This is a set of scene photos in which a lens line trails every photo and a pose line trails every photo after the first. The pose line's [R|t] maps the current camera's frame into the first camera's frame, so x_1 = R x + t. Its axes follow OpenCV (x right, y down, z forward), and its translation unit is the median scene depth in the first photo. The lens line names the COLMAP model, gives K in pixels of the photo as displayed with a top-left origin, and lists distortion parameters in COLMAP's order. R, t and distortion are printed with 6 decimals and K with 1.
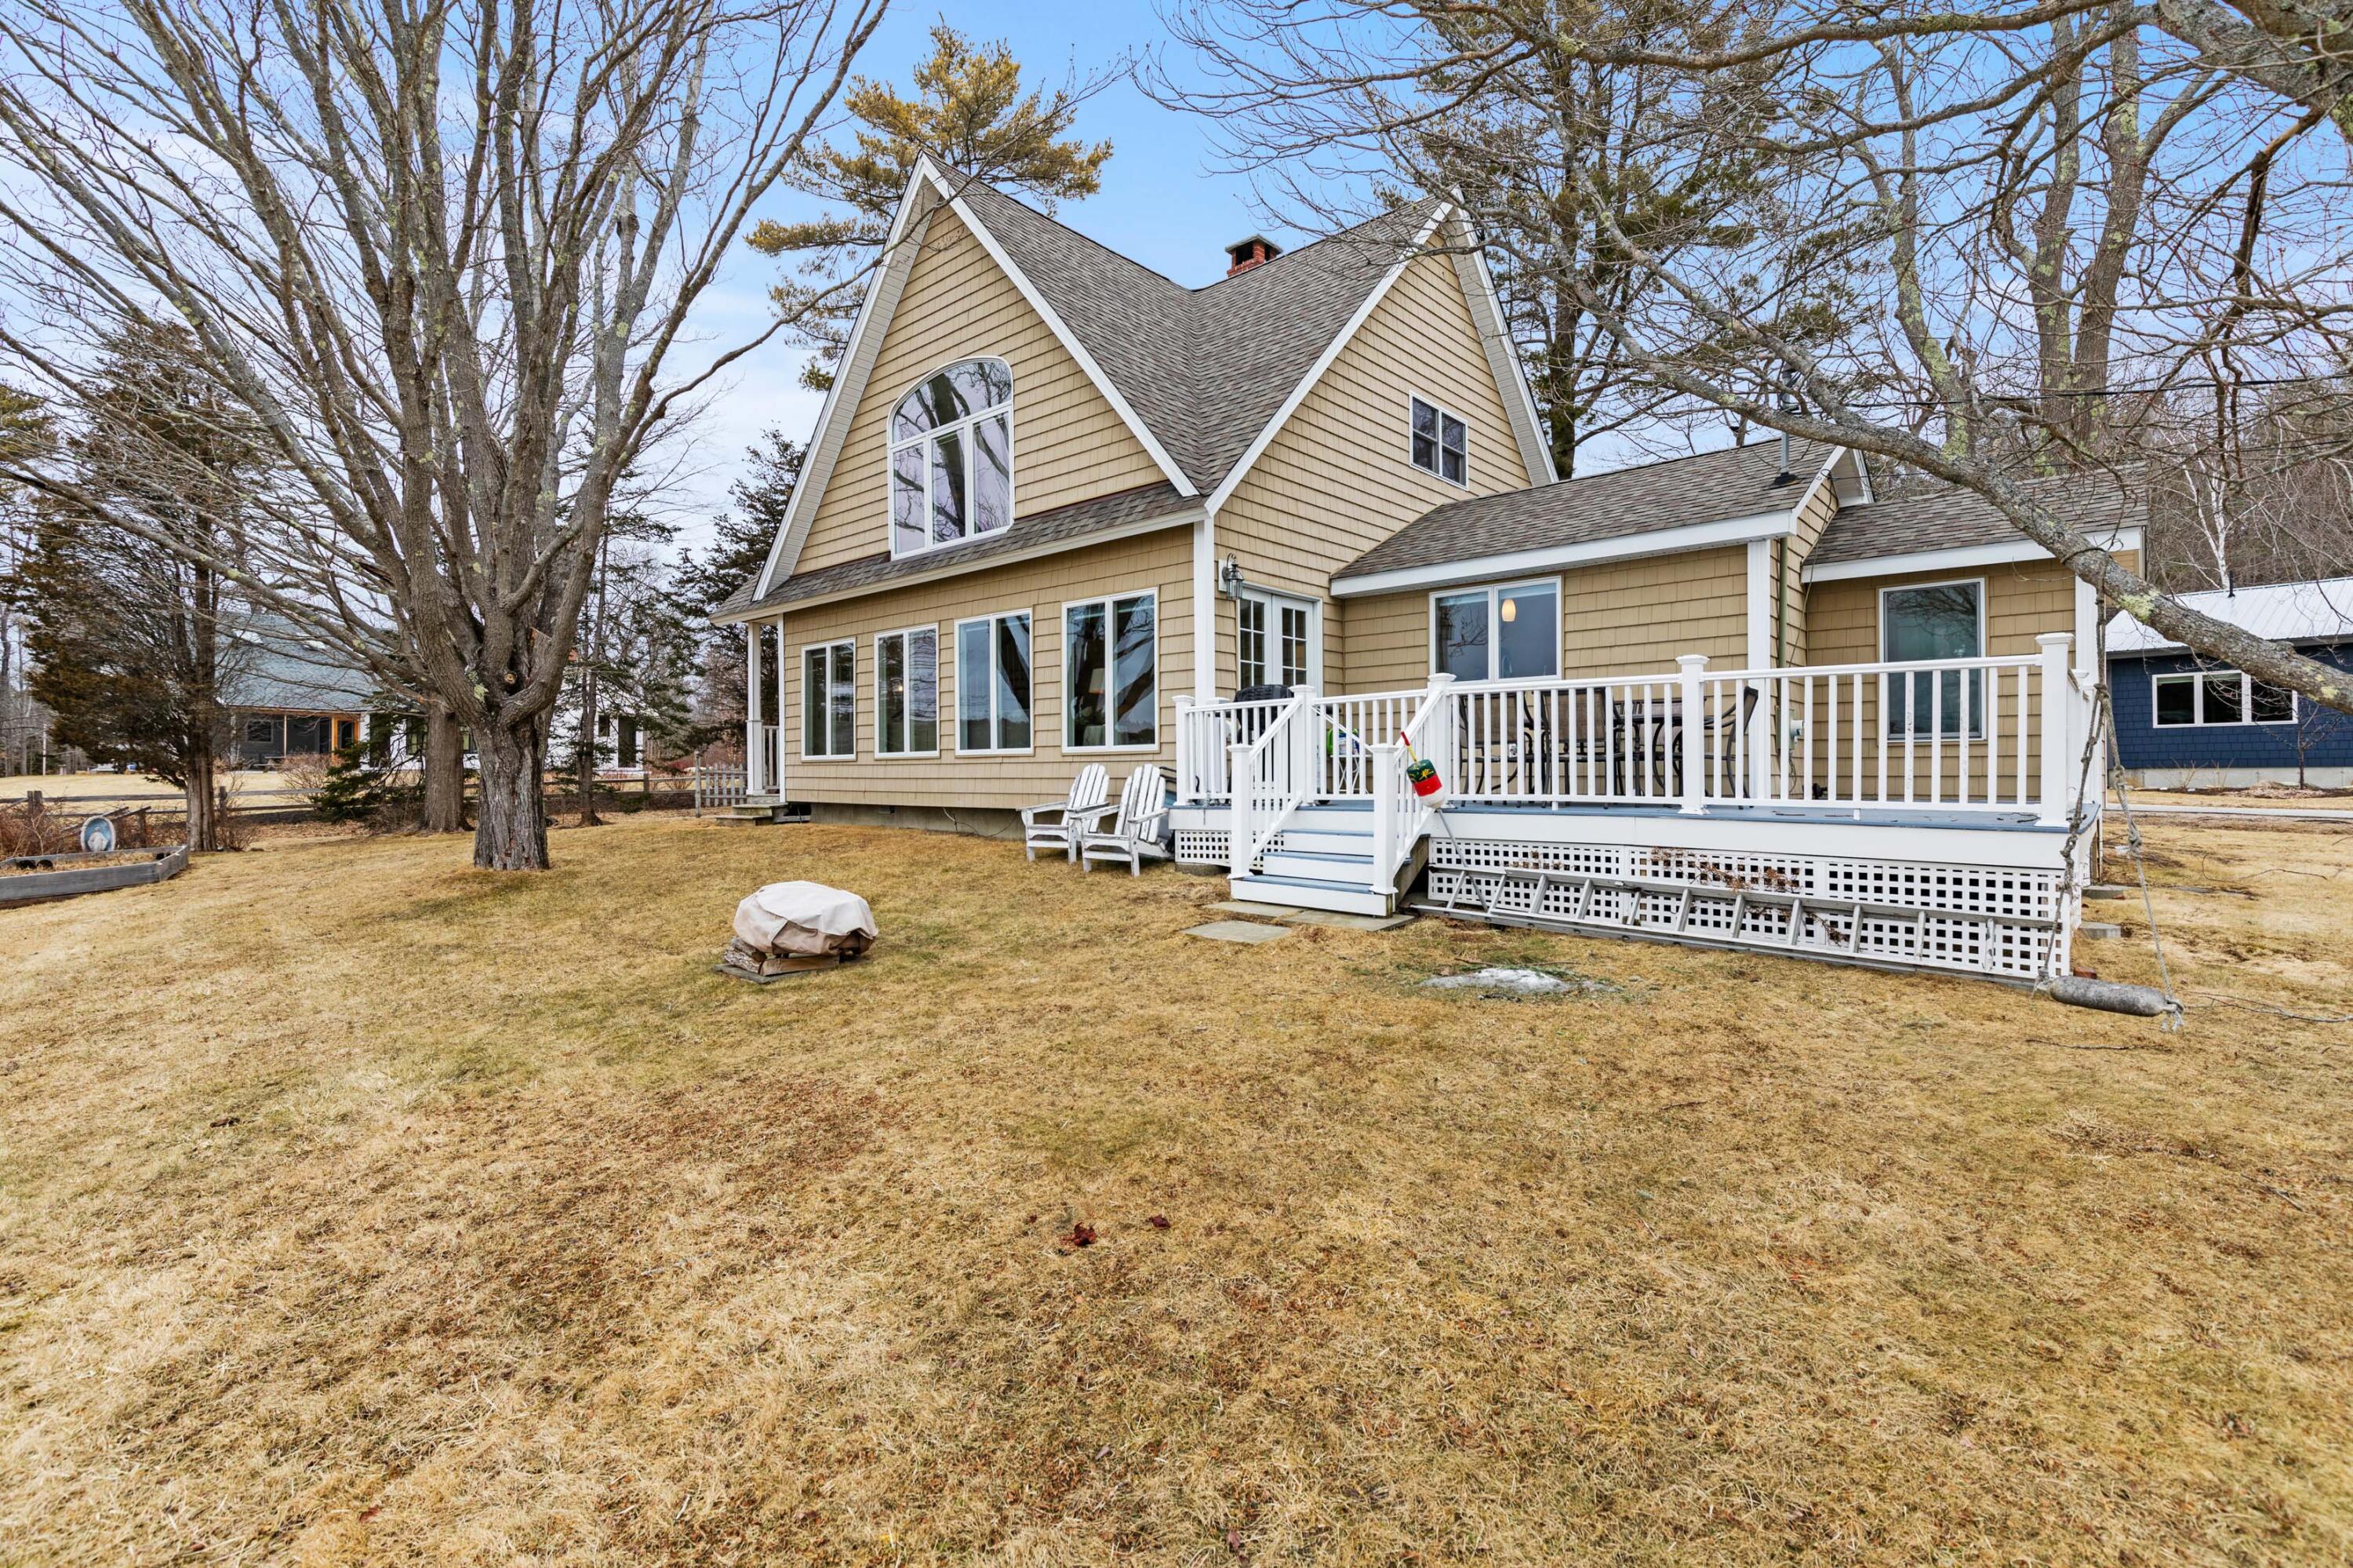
lens RADIAL K [[1072.0, 0, 1170.9], [0, 1072.0, 787.7], [0, 0, 1]] dist [-0.001306, -0.000488]
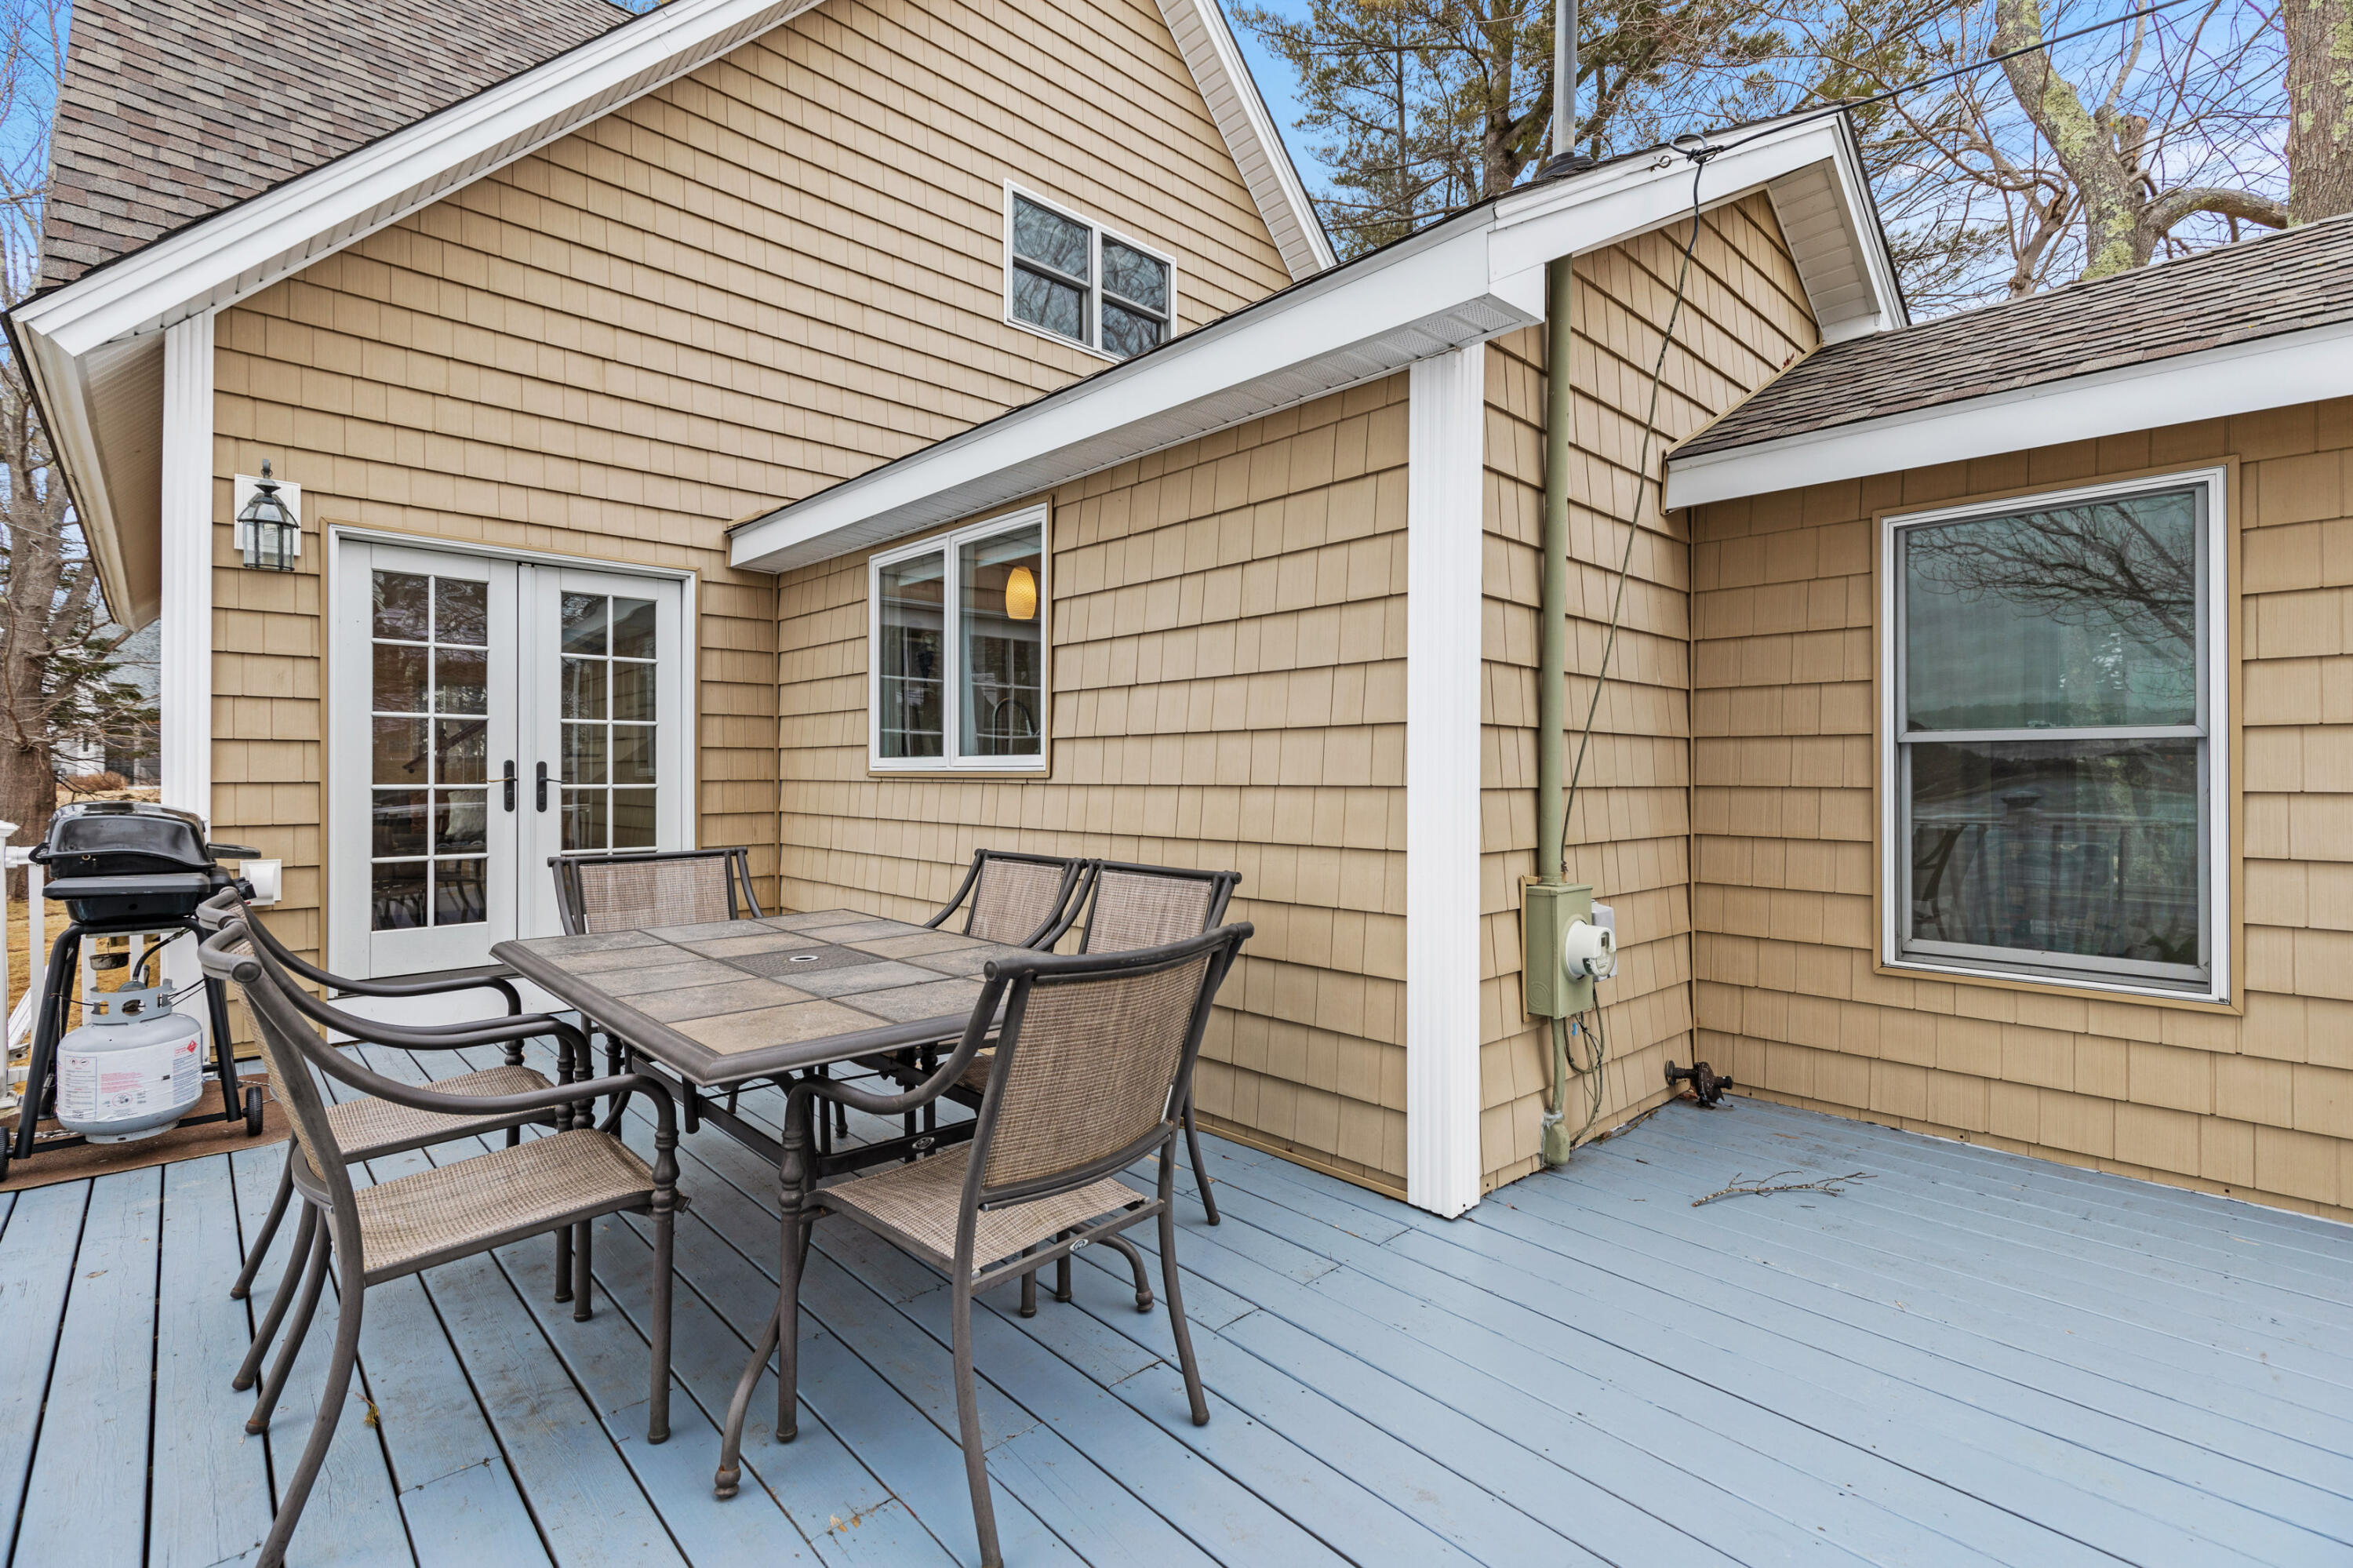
lens RADIAL K [[1072.0, 0, 1182.2], [0, 1072.0, 771.5], [0, 0, 1]] dist [-0.001306, -0.000488]
pose [[0.997067, 0.003828, -0.076439, 0.403646], [-0.004418, 0.999962, -0.007557, -0.087568], [0.076407, 0.007873, 0.997046, 0.557325]]
